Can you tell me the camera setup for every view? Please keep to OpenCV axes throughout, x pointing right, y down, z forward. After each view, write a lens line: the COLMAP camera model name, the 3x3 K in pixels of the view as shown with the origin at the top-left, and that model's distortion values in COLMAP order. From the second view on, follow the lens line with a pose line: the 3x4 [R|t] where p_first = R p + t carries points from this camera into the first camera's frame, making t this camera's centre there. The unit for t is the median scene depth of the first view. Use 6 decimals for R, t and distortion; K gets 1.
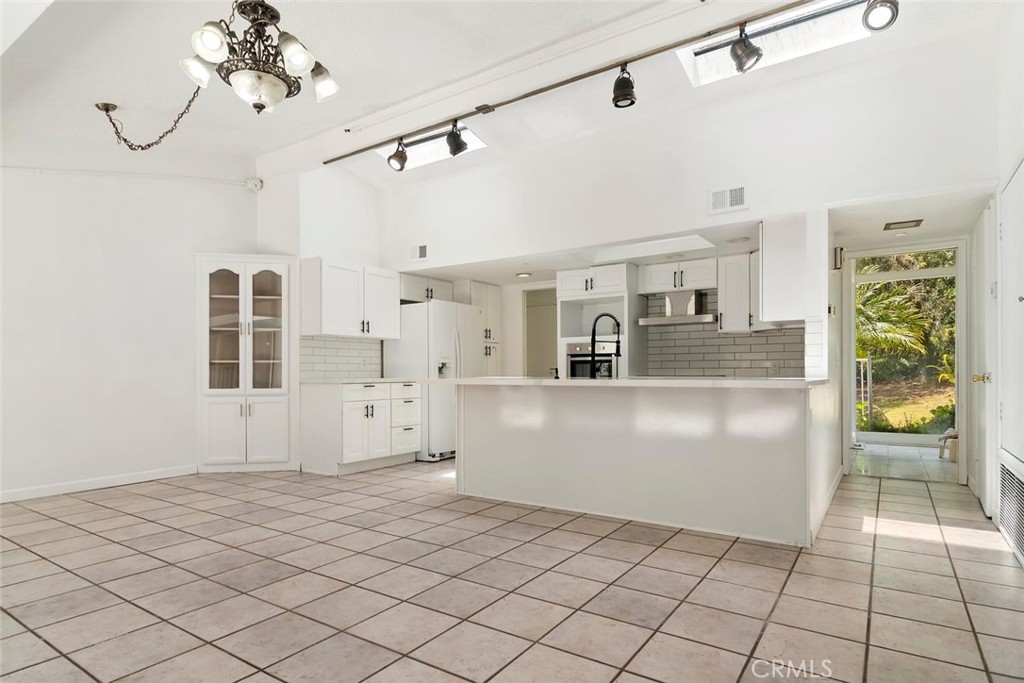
lens RADIAL K [[550.8, 0, 512.3], [0, 550.8, 366.7], [0, 0, 1]] dist [0.071911, -0.000011]
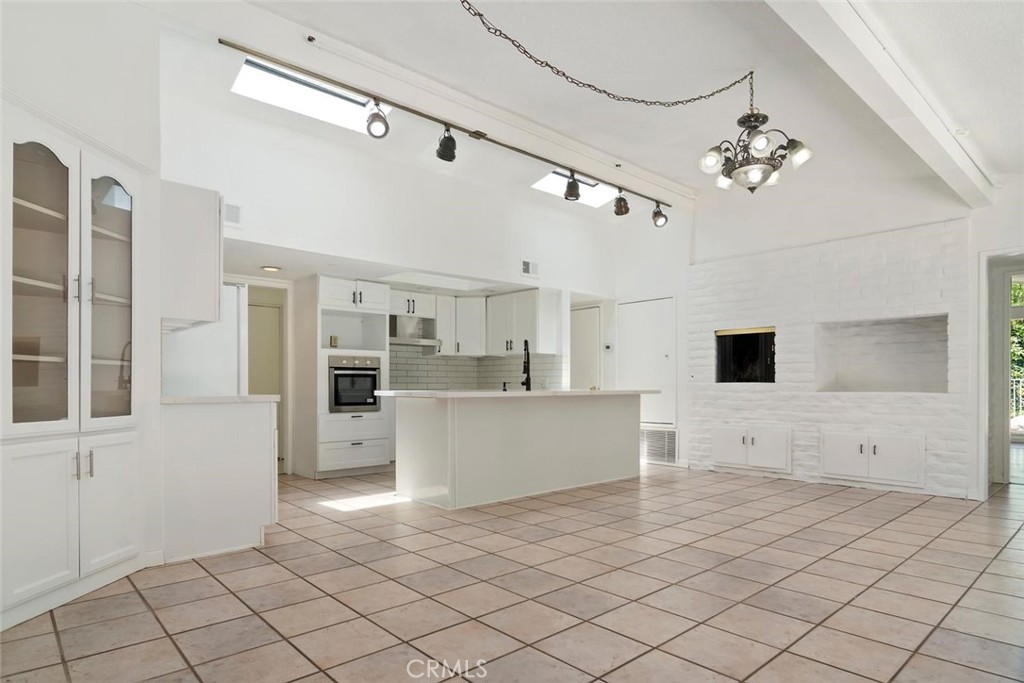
lens RADIAL K [[532.7, 0, 512.1], [0, 532.7, 385.6], [0, 0, 1]] dist [-0.001072, 0.000565]
pose [[0.277055, 0.002131, 0.960852, -0.801487], [-0.005244, 0.999986, -0.000706, 0.009847], [-0.960840, -0.004844, 0.277062, 0.532282]]
